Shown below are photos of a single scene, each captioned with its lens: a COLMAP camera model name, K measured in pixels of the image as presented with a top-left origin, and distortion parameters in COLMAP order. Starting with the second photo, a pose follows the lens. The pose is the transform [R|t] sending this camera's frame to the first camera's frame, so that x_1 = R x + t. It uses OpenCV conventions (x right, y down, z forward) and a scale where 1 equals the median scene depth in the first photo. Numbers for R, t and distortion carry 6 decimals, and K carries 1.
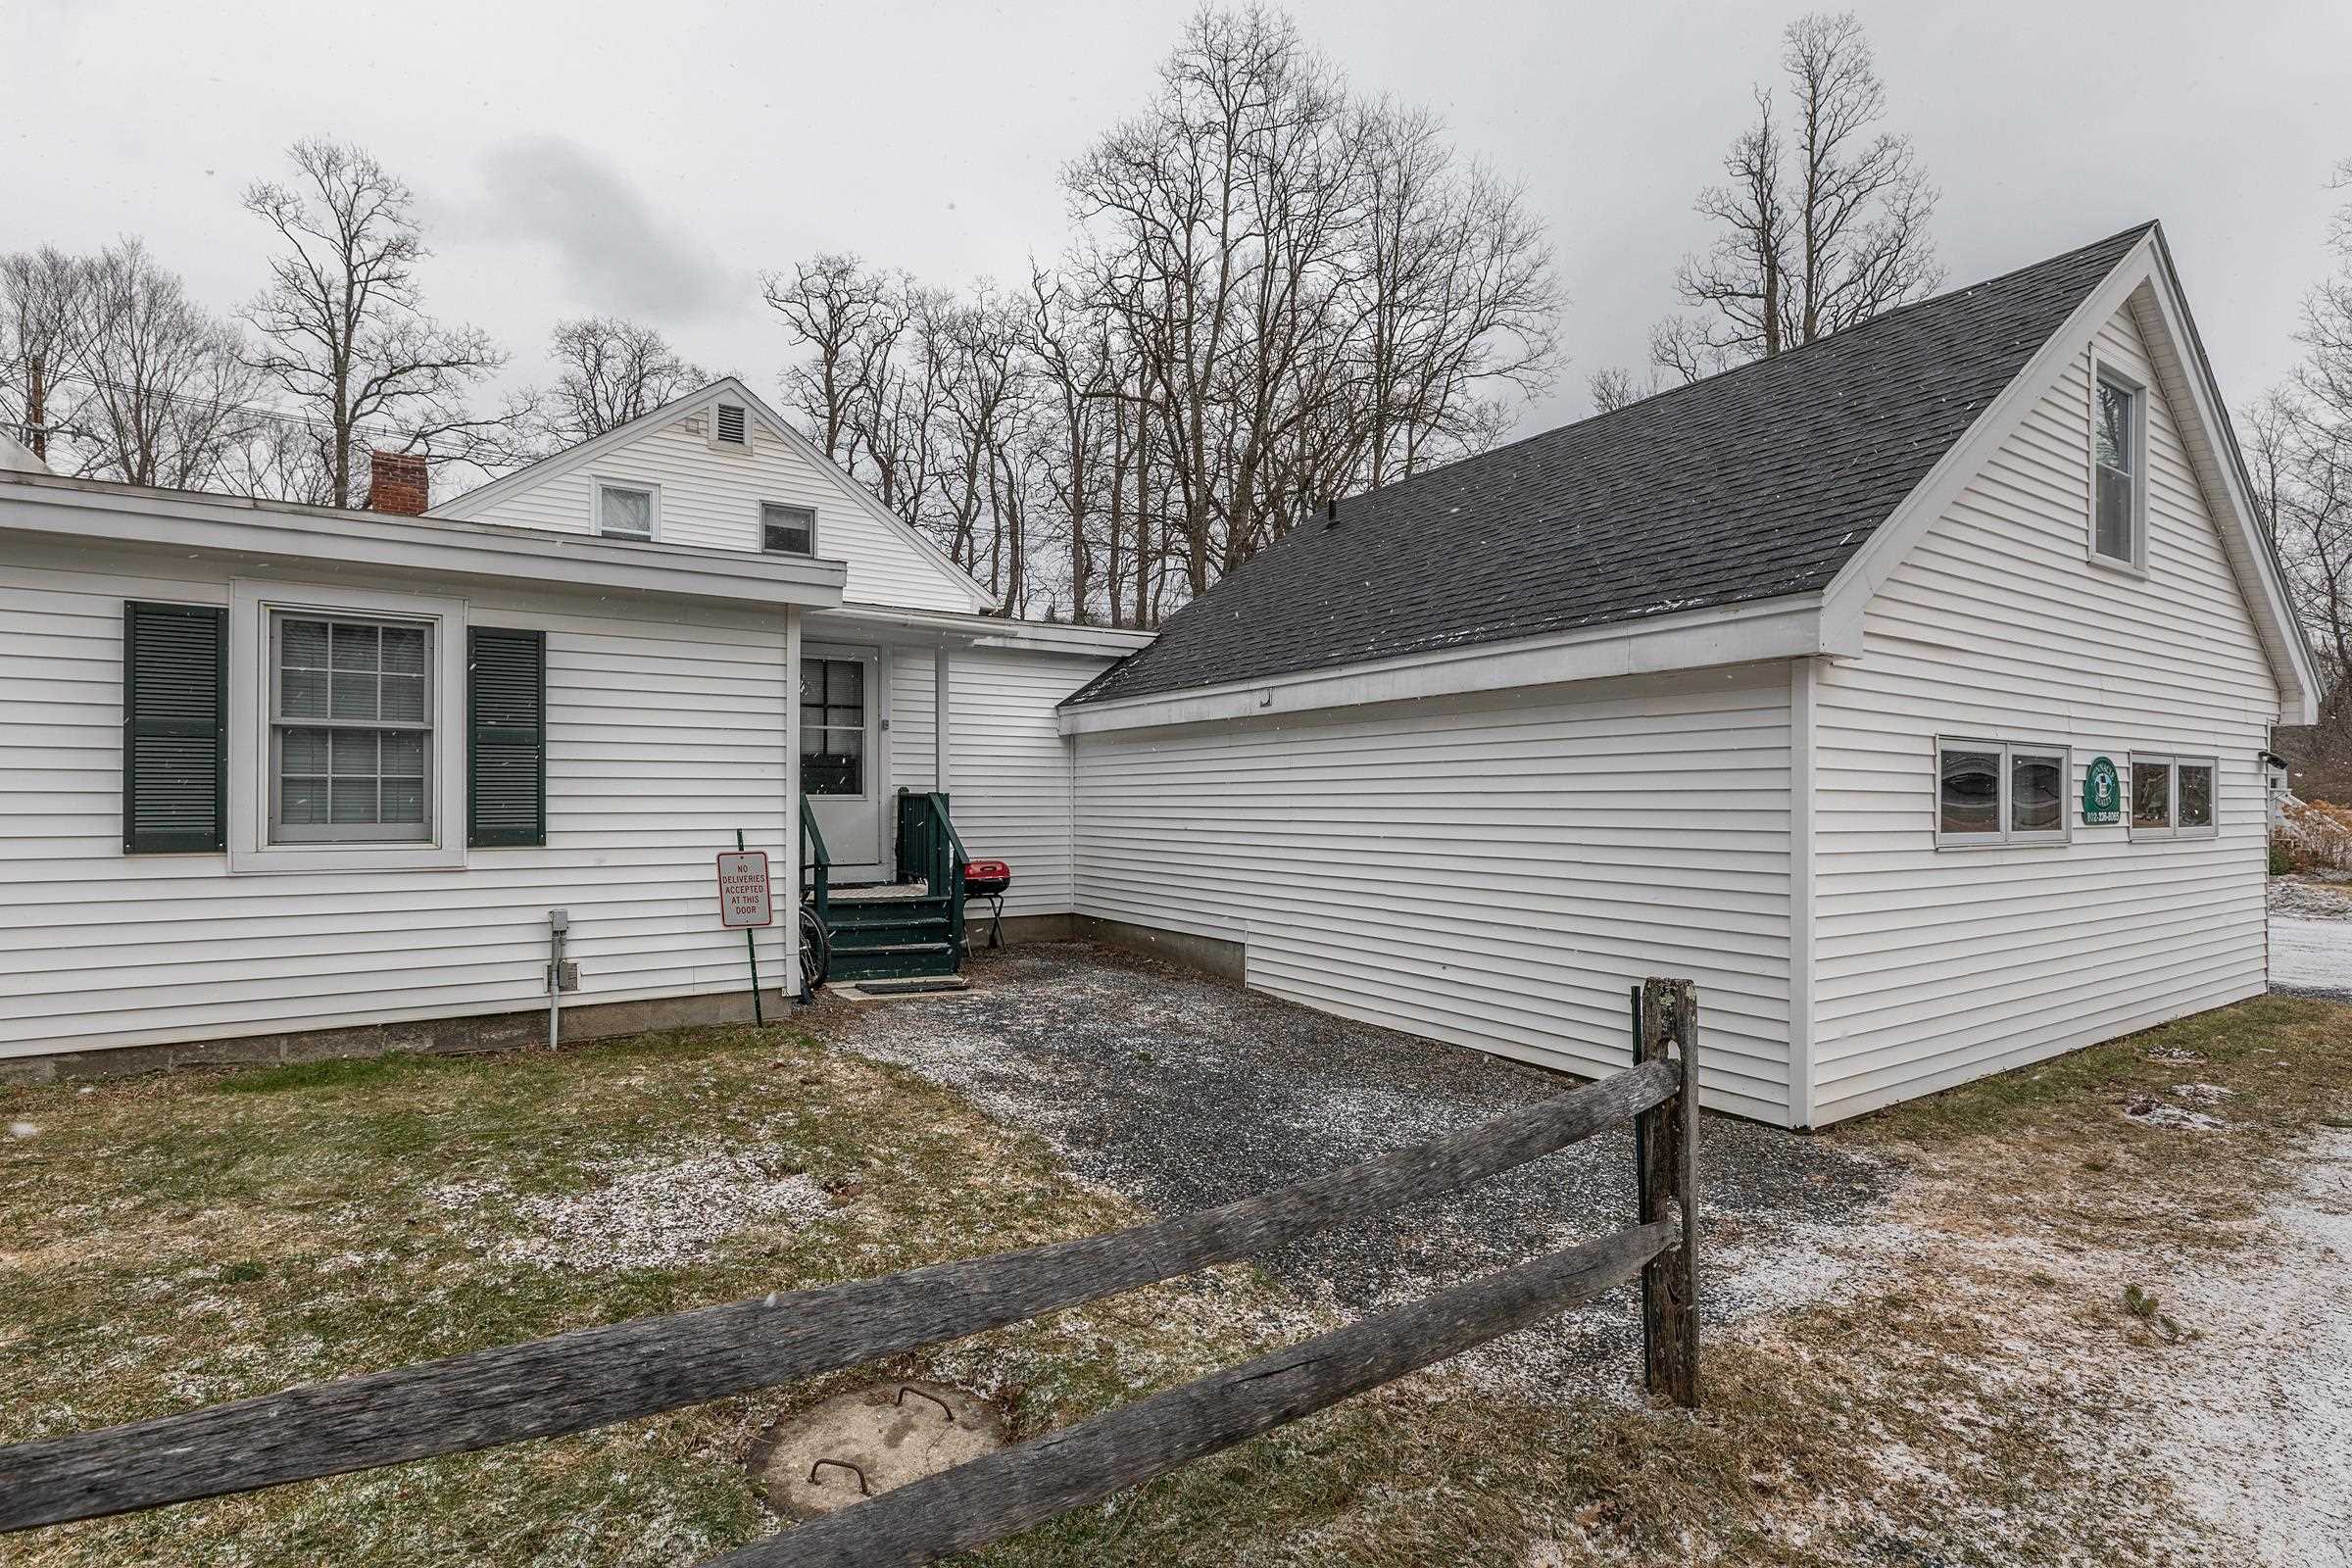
lens RADIAL K [[1108.2, 0, 1165.9], [0, 1108.2, 818.1], [0, 0, 1]] dist [0.003215, 0.000546]
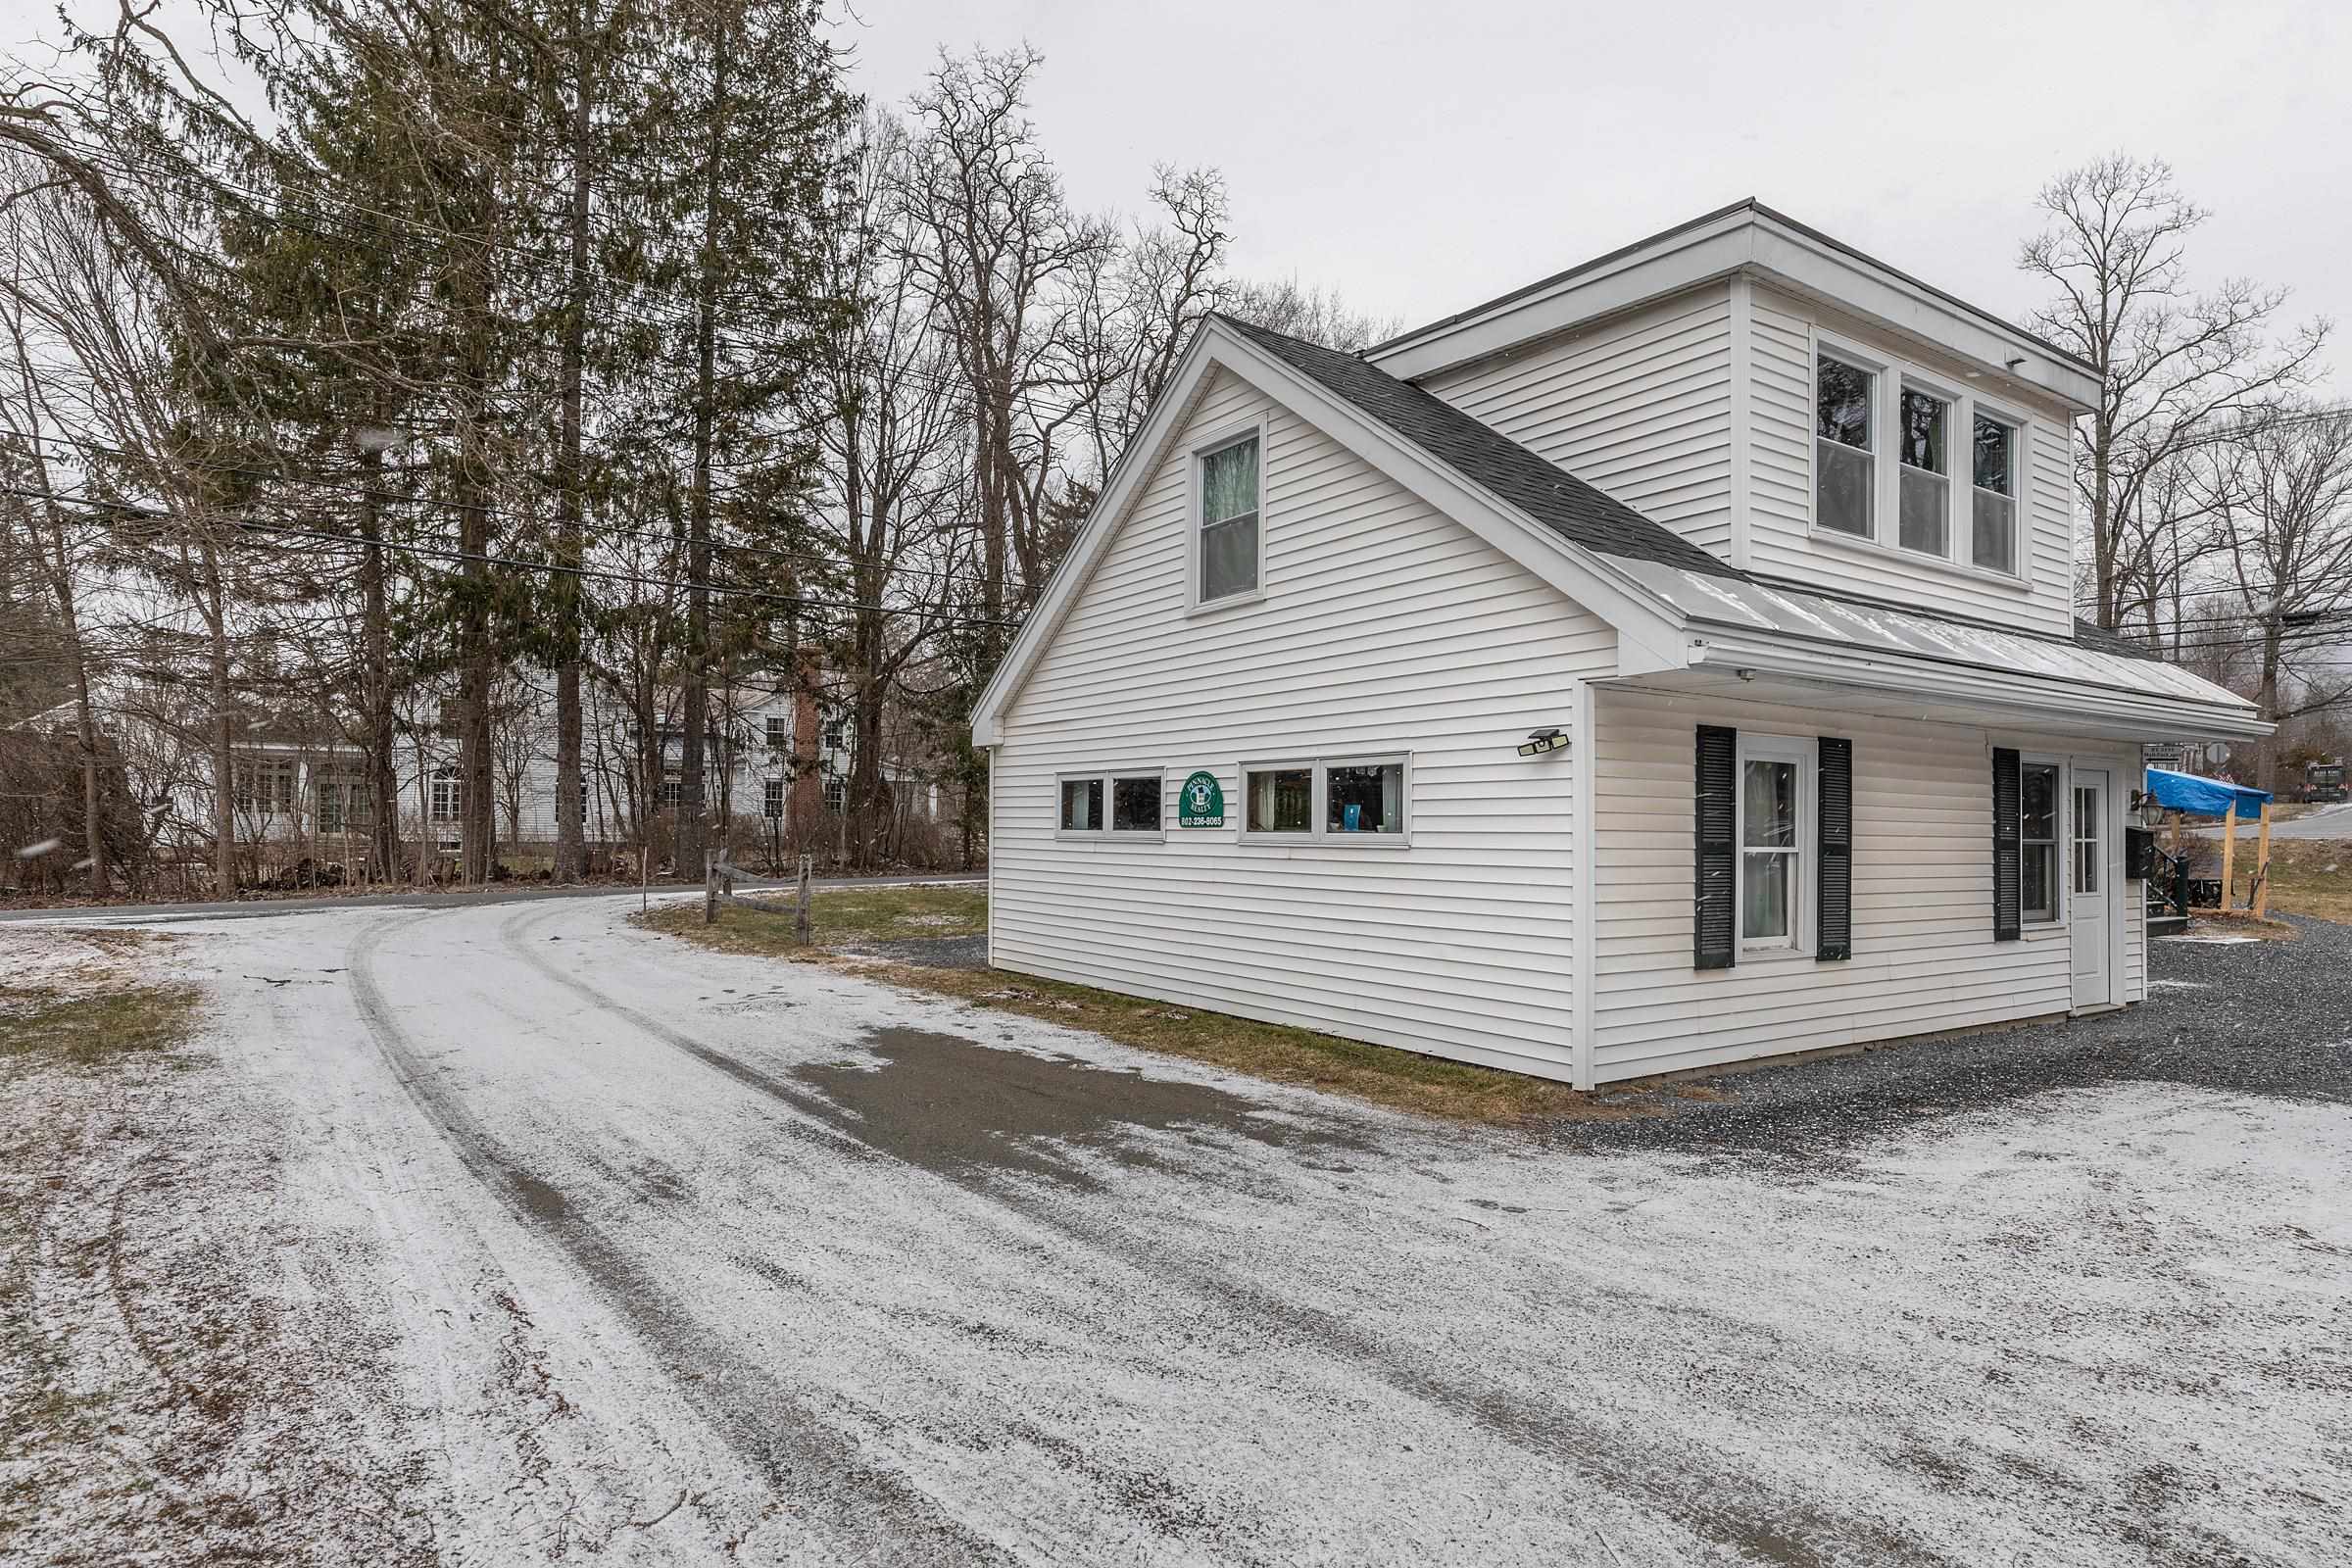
lens RADIAL K [[1352.1, 0, 1185.9], [0, 1352.1, 796.6], [0, 0, 1]] dist [0.000904, 0.000603]
pose [[0.032454, -0.026675, -0.999117, 2.024419], [-0.019005, 0.999447, -0.027301, 0.011007], [0.999293, 0.019874, 0.031929, 0.826619]]
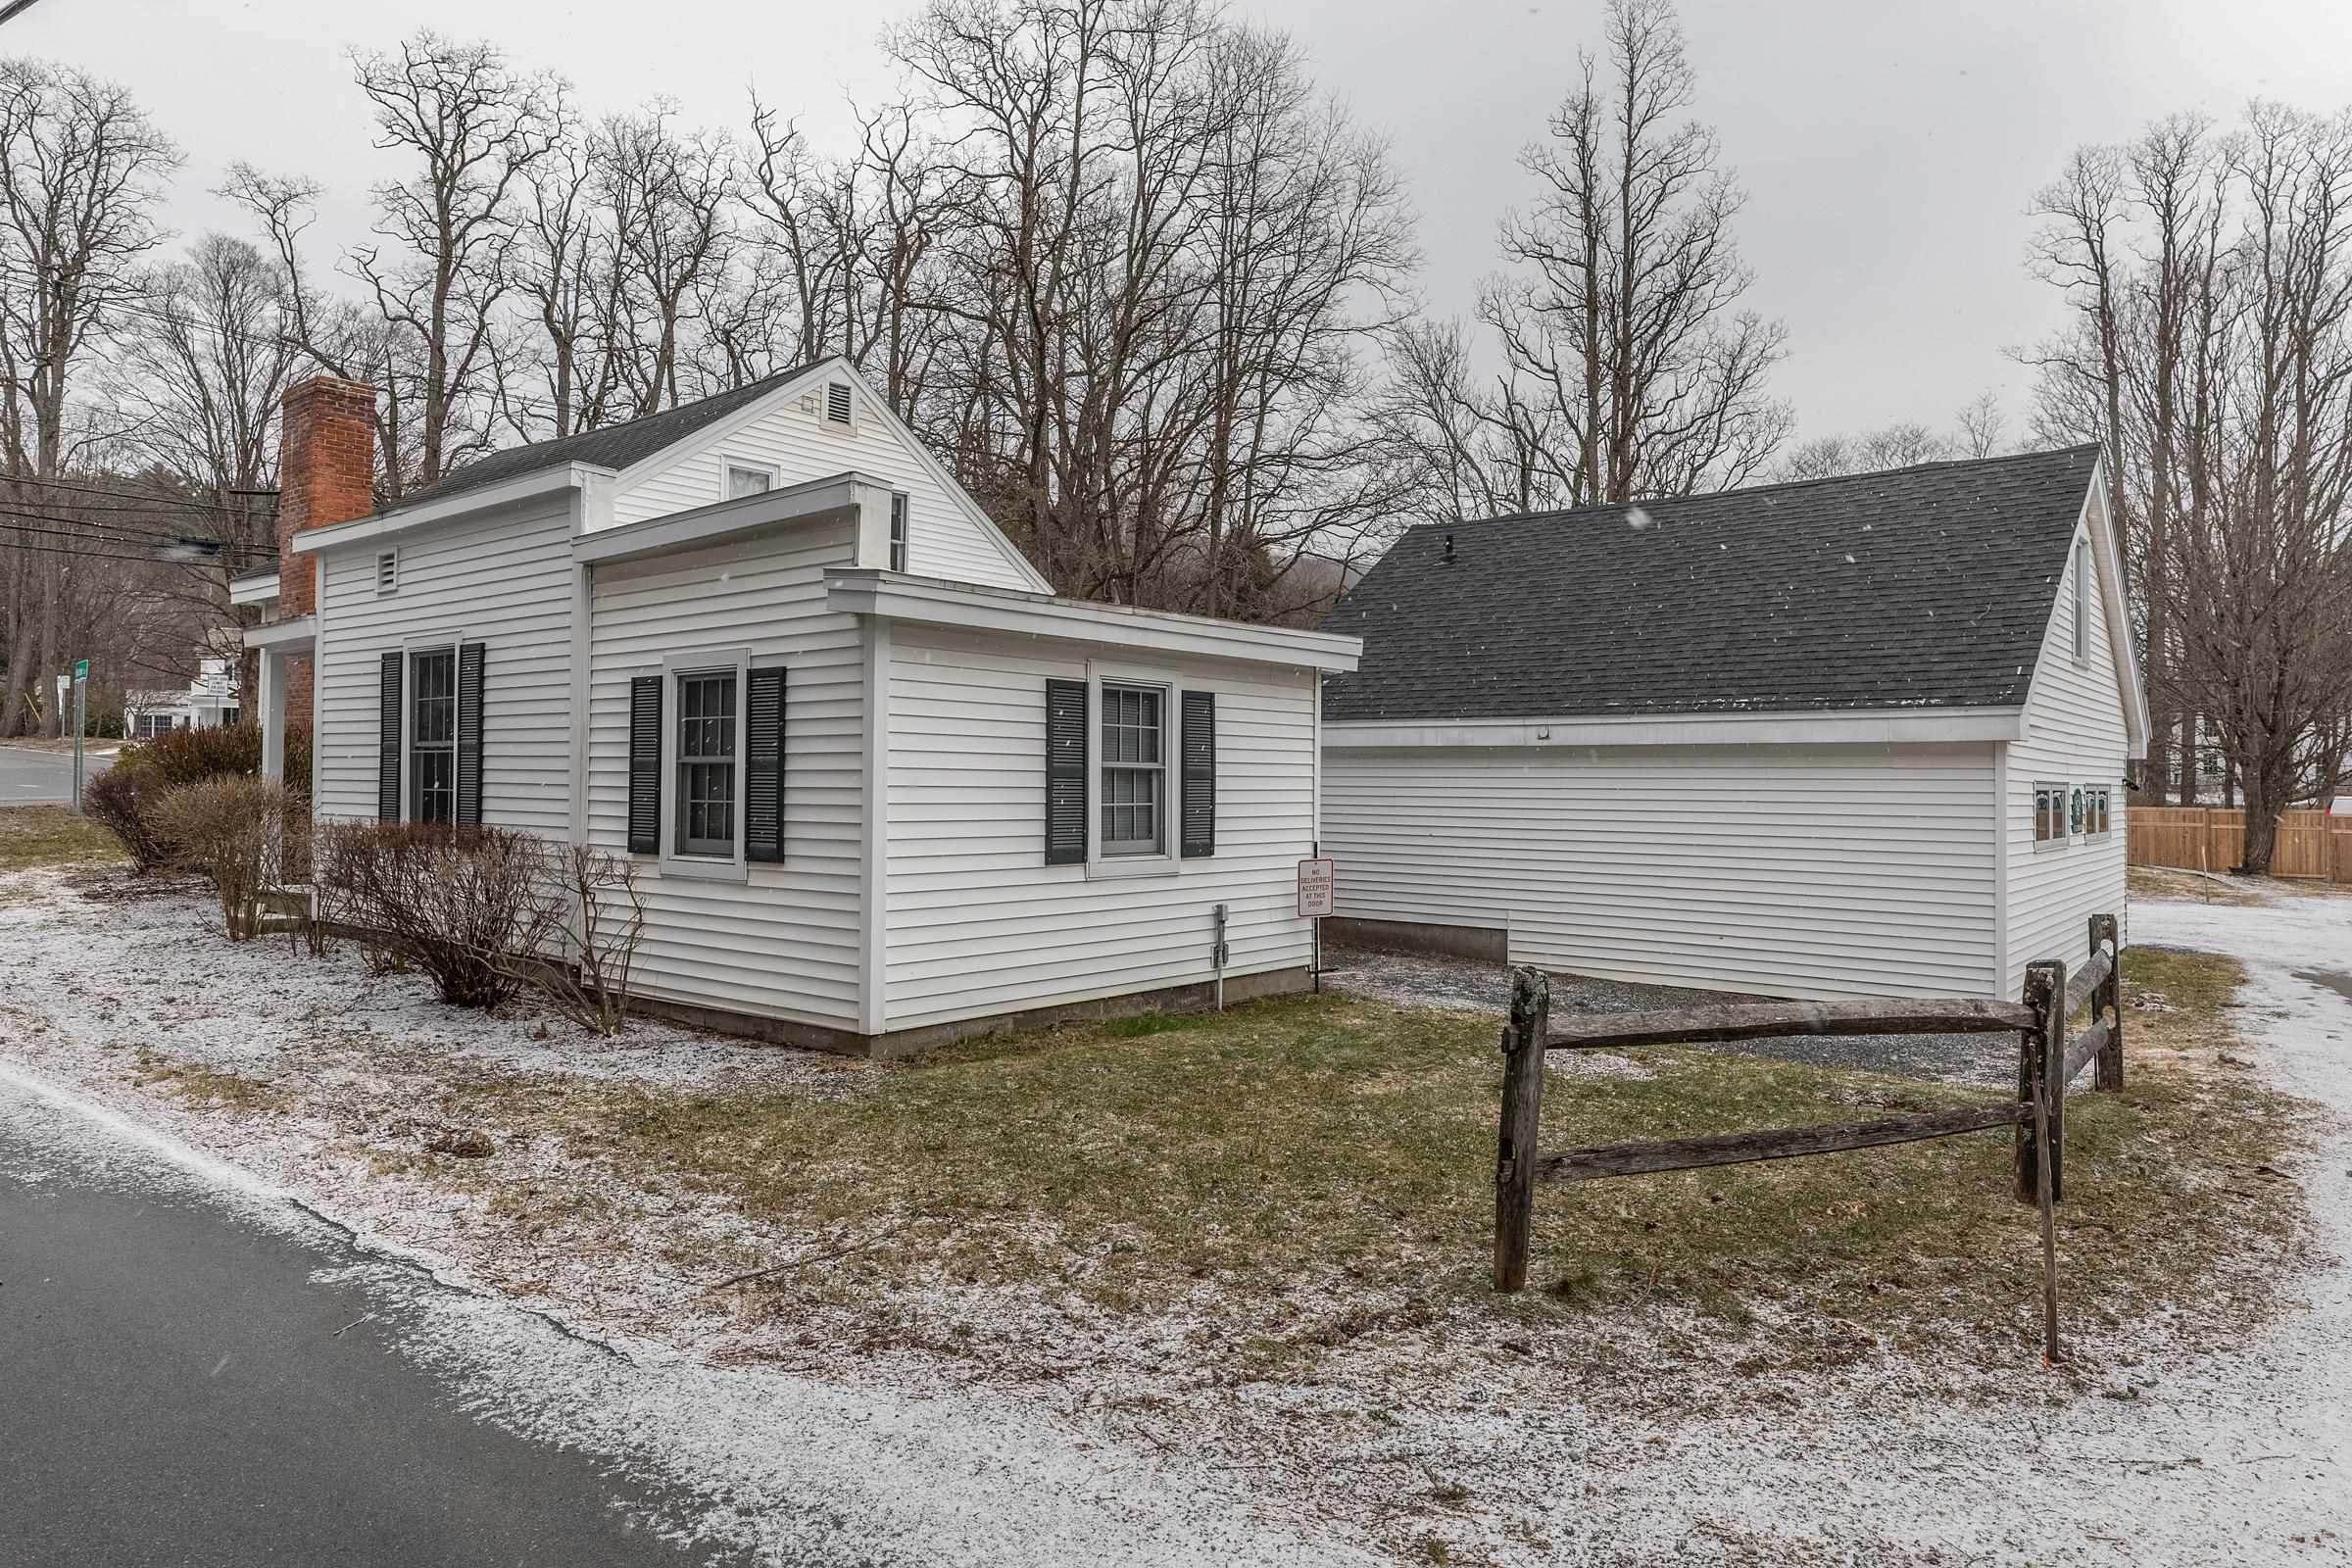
lens RADIAL K [[1496.4, 0, 1186.0], [0, 1496.4, 774.2], [0, 0, 1]] dist [0.007802, 0.000593]
pose [[0.948698, 0.009666, 0.316035, -0.848330], [-0.004415, 0.999840, -0.017326, -0.030111], [-0.316152, 0.015042, 0.948589, -0.495989]]
